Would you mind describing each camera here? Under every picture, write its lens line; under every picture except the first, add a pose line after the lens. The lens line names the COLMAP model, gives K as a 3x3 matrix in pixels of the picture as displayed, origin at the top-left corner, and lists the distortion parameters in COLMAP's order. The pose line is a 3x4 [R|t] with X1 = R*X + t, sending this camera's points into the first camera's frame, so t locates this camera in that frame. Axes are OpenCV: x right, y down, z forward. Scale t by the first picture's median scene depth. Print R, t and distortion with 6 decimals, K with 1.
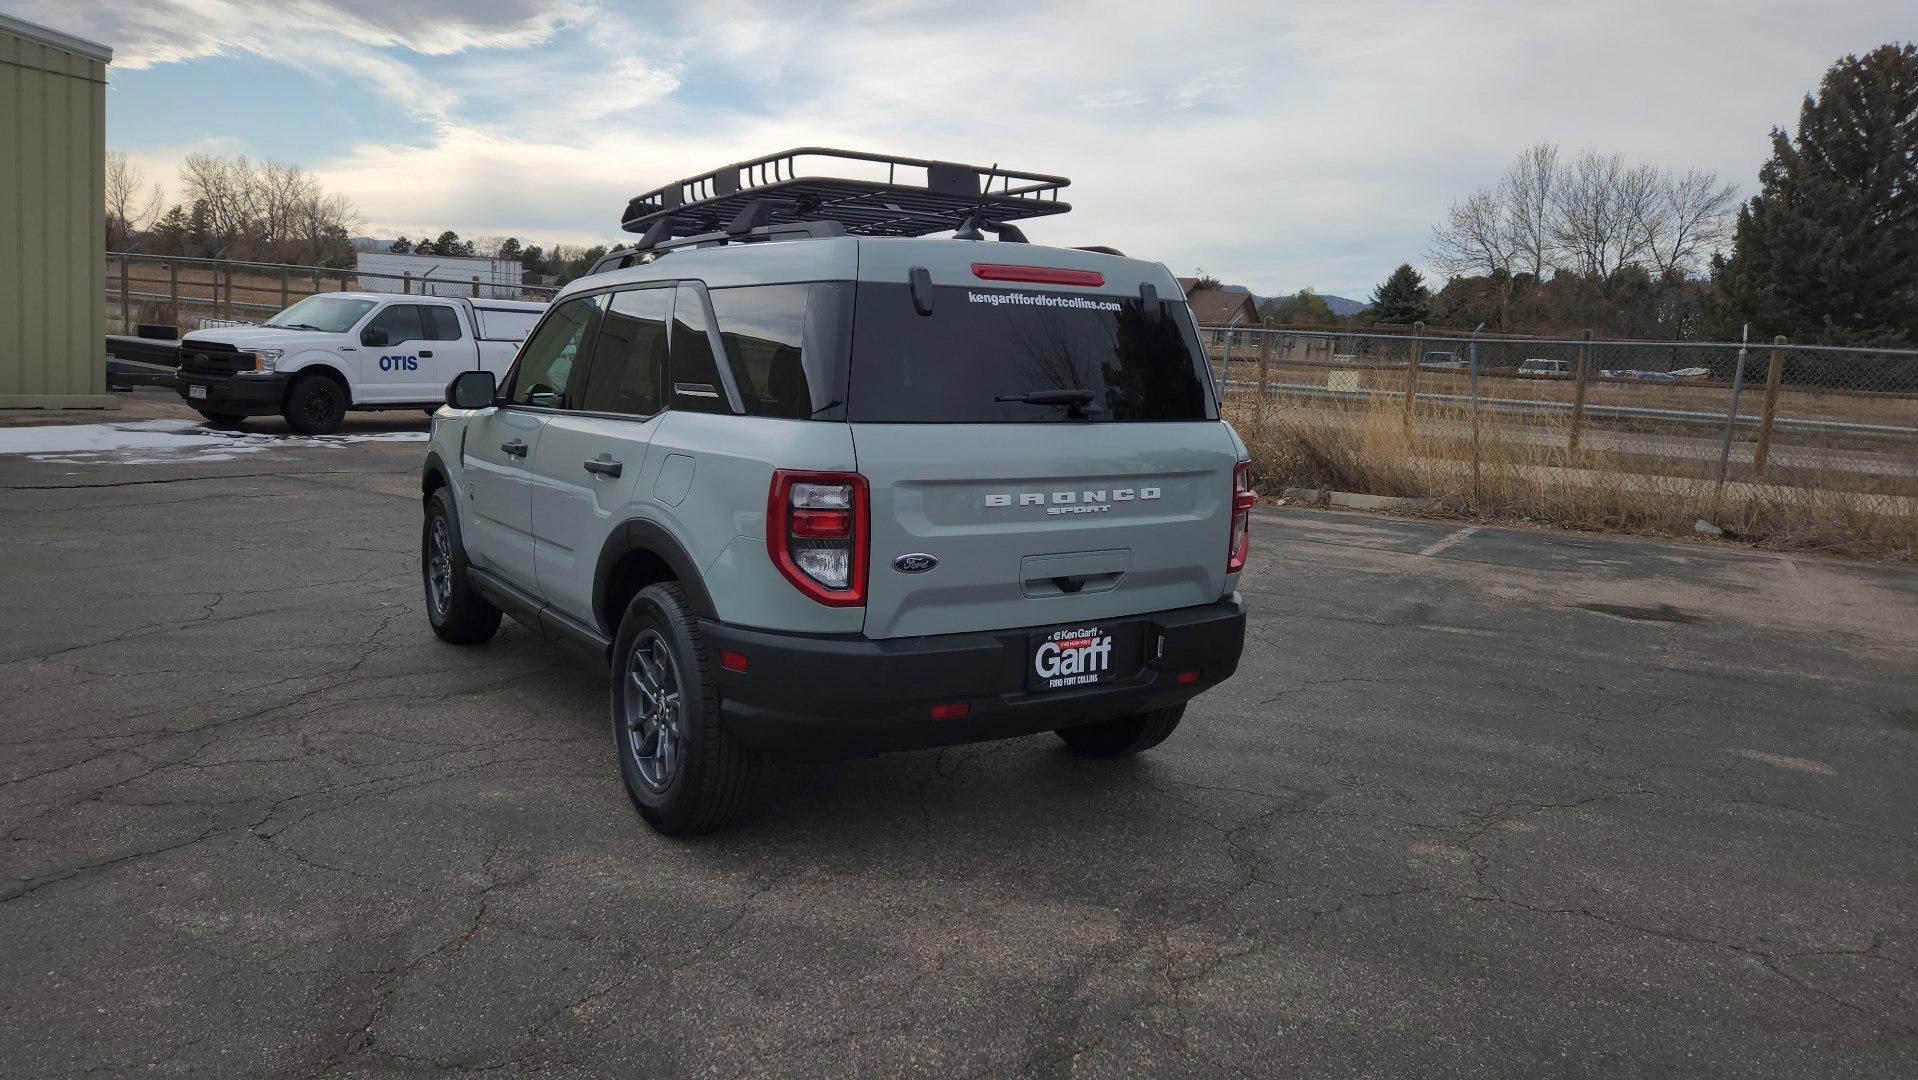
lens RADIAL K [[1307.5, 0, 929.1], [0, 1307.5, 543.0], [0, 0, 1]] dist [0.072705, -0.057270]
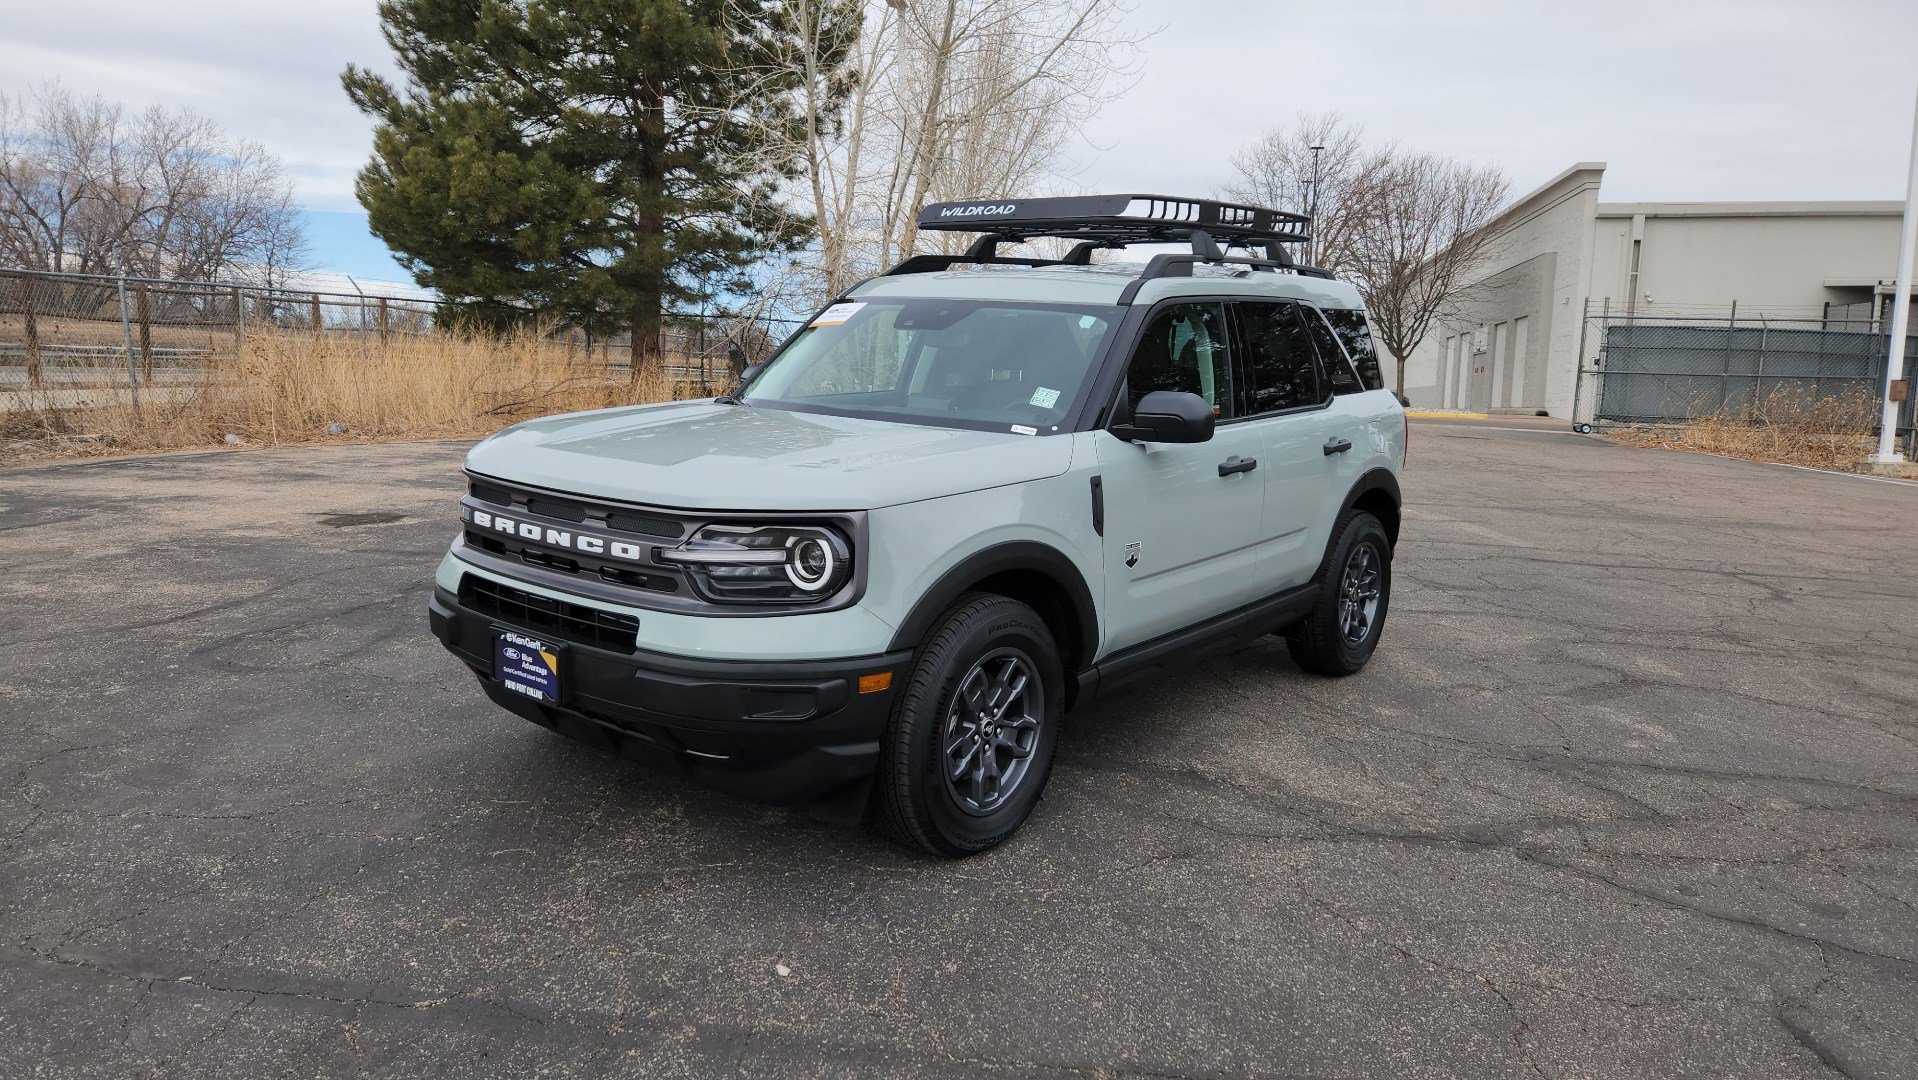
lens RADIAL K [[1281.7, 0, 953.7], [0, 1281.7, 536.0], [0, 0, 1]] dist [0.063786, -0.046811]
pose [[-0.329199, -0.199936, 0.922851, -1.060869], [0.089429, 0.966332, 0.241258, -0.252781], [-0.940016, 0.161951, -0.300235, 1.412273]]
